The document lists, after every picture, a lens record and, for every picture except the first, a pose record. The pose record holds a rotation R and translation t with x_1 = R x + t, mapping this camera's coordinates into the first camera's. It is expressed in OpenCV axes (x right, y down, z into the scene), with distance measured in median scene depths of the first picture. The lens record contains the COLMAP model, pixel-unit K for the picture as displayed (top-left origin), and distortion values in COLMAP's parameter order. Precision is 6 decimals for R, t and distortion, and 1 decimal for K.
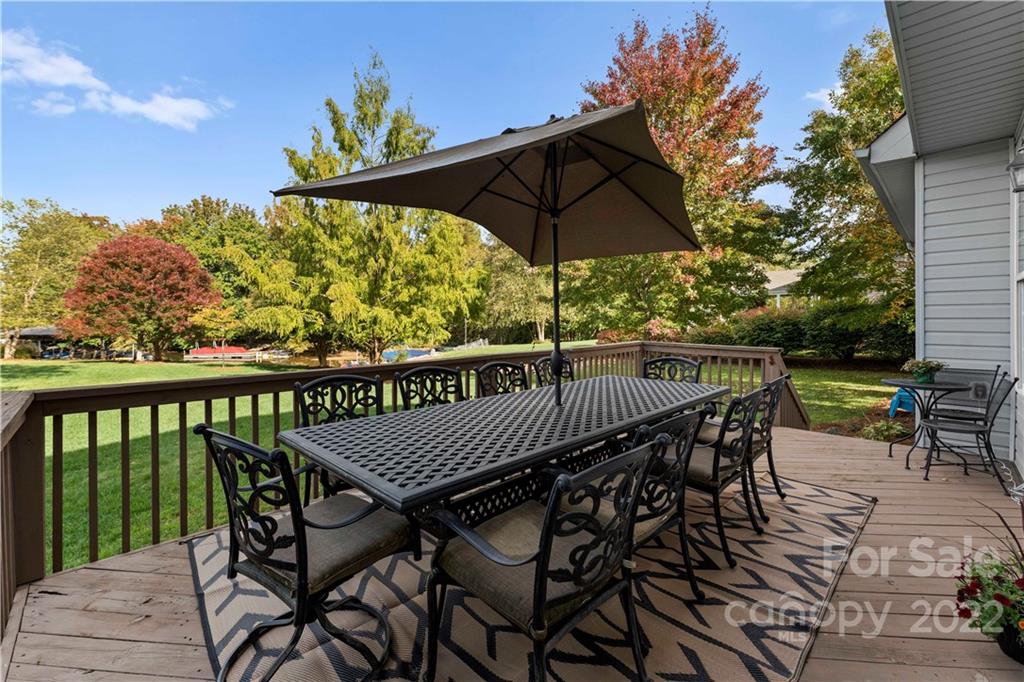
lens RADIAL K [[414.1, 0, 516.8], [0, 414.1, 319.2], [0, 0, 1]] dist [-0.003170, -0.000232]
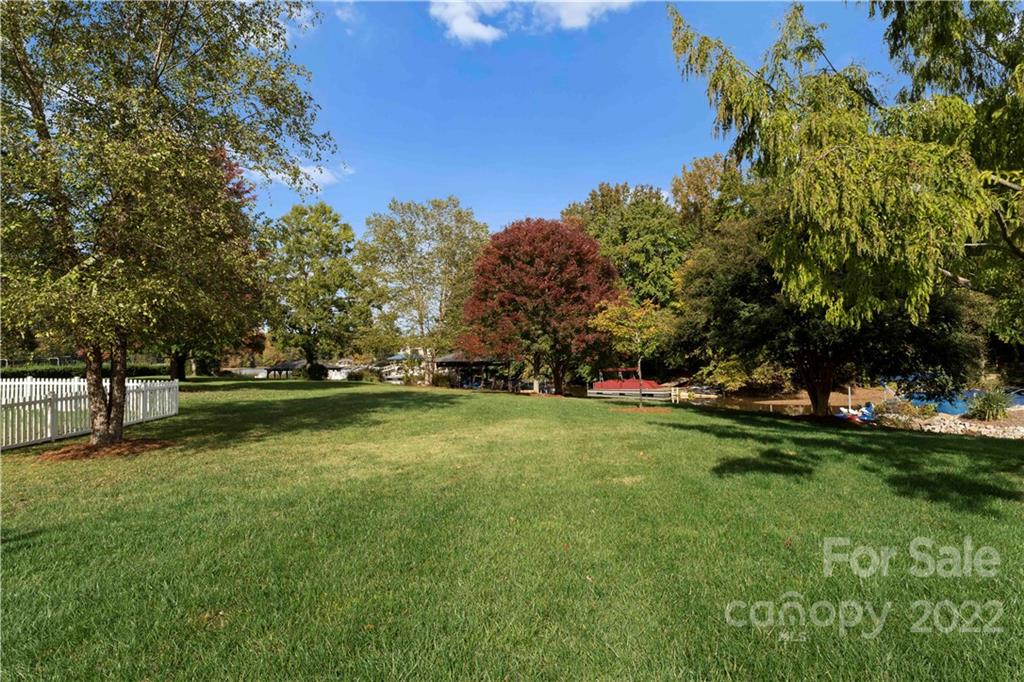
lens RADIAL K [[559.6, 0, 511.1], [0, 559.6, 341.1], [0, 0, 1]] dist [-0.004040, -0.000109]
pose [[0.685106, -0.038114, -0.727446, -0.222180], [0.026710, 0.999273, -0.027201, 0.032964], [0.727954, -0.000795, 0.685626, 0.284093]]
